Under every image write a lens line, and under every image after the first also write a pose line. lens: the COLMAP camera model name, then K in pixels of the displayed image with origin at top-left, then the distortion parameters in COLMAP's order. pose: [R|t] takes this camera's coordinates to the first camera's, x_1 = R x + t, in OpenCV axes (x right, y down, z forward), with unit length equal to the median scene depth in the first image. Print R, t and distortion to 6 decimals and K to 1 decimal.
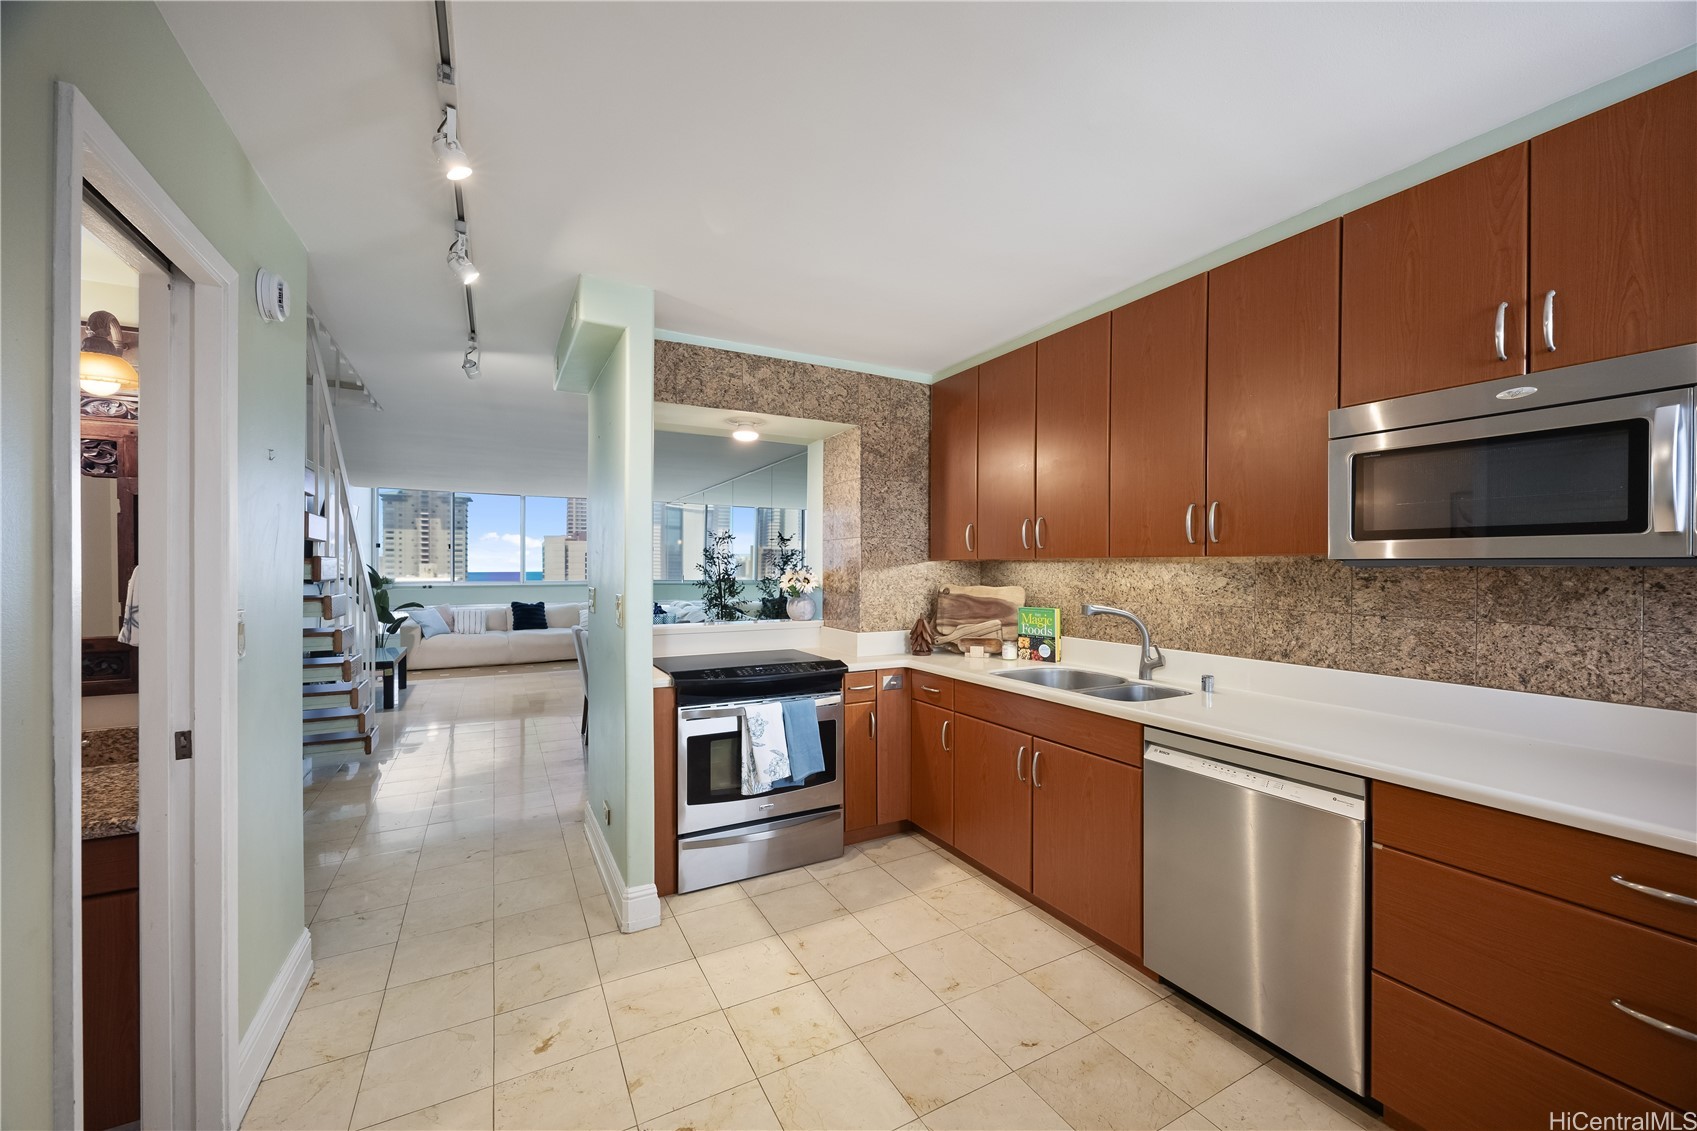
lens RADIAL K [[674.5, 0, 849.2], [0, 674.5, 567.4], [0, 0, 1]] dist [-0.002021, 0.000900]
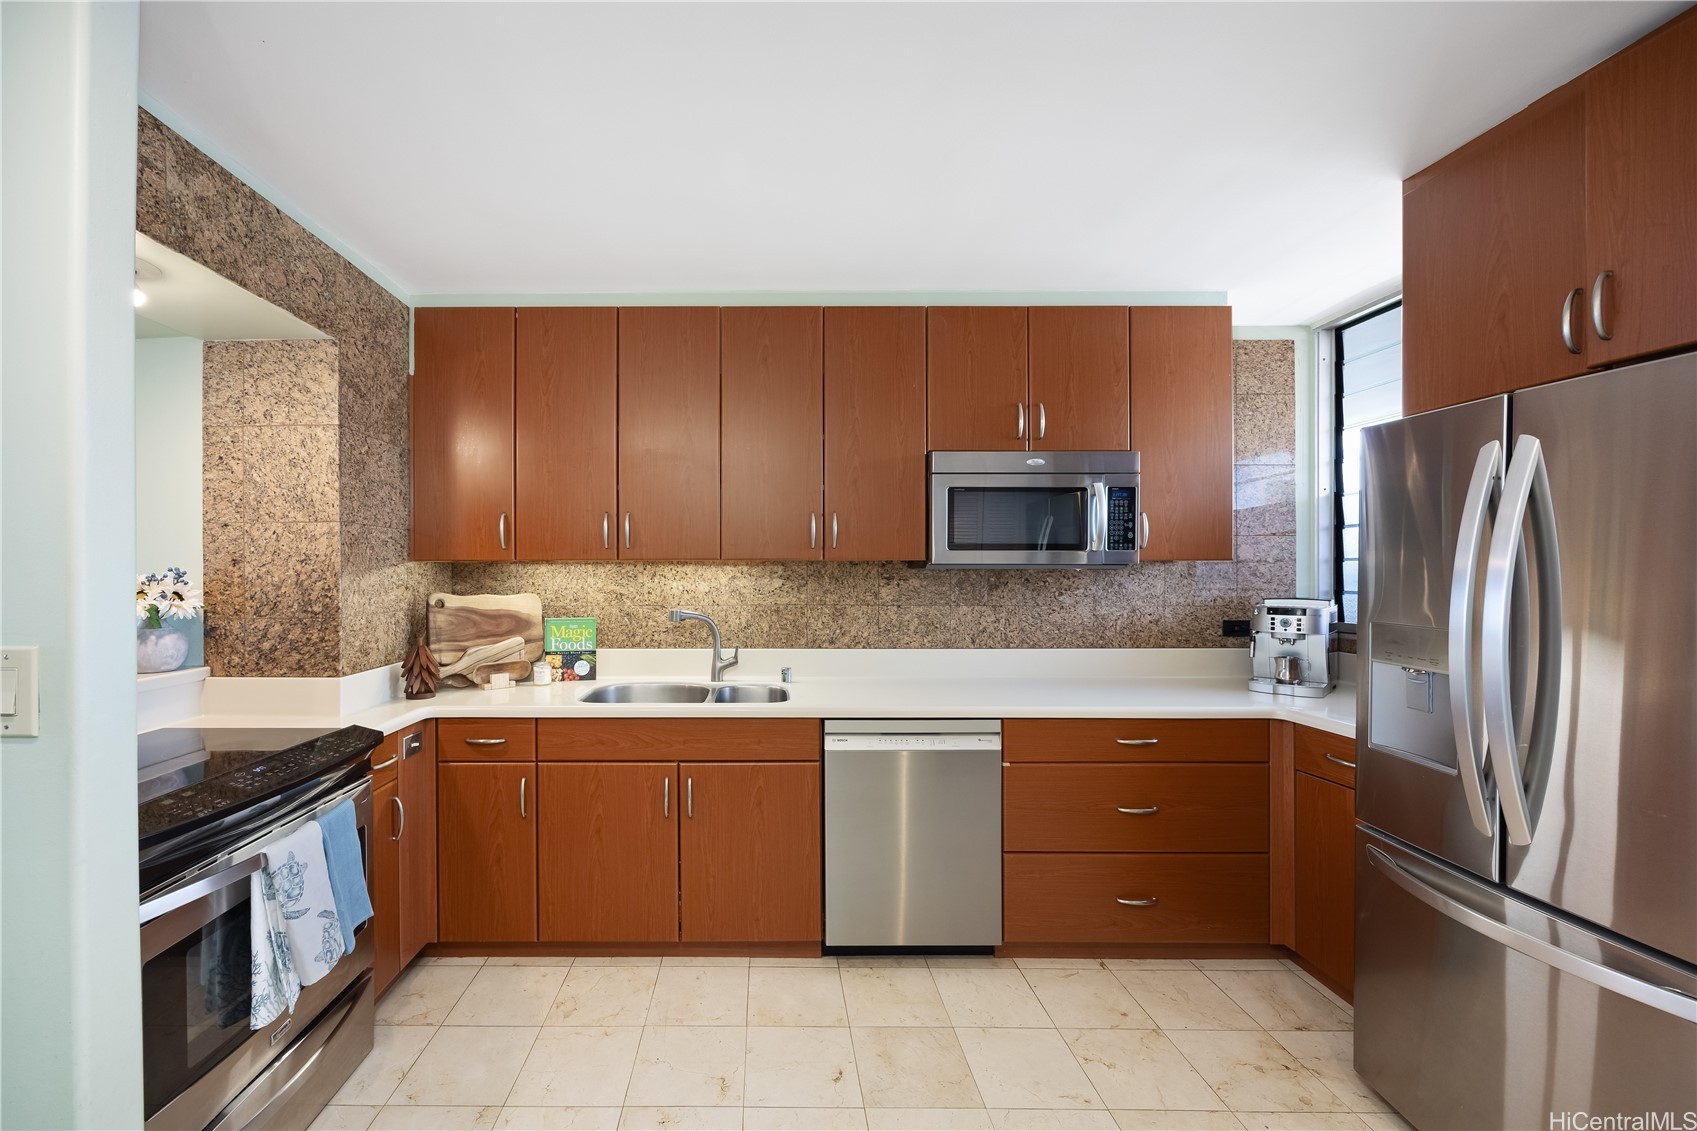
lens RADIAL K [[674.5, 0, 858.5], [0, 674.5, 568.6], [0, 0, 1]] dist [-0.002021, 0.000900]
pose [[0.466923, 0.000056, 0.884298, -0.344949], [0.001363, 0.999999, -0.000782, -0.001032], [-0.884297, 0.001570, 0.466922, 0.333310]]
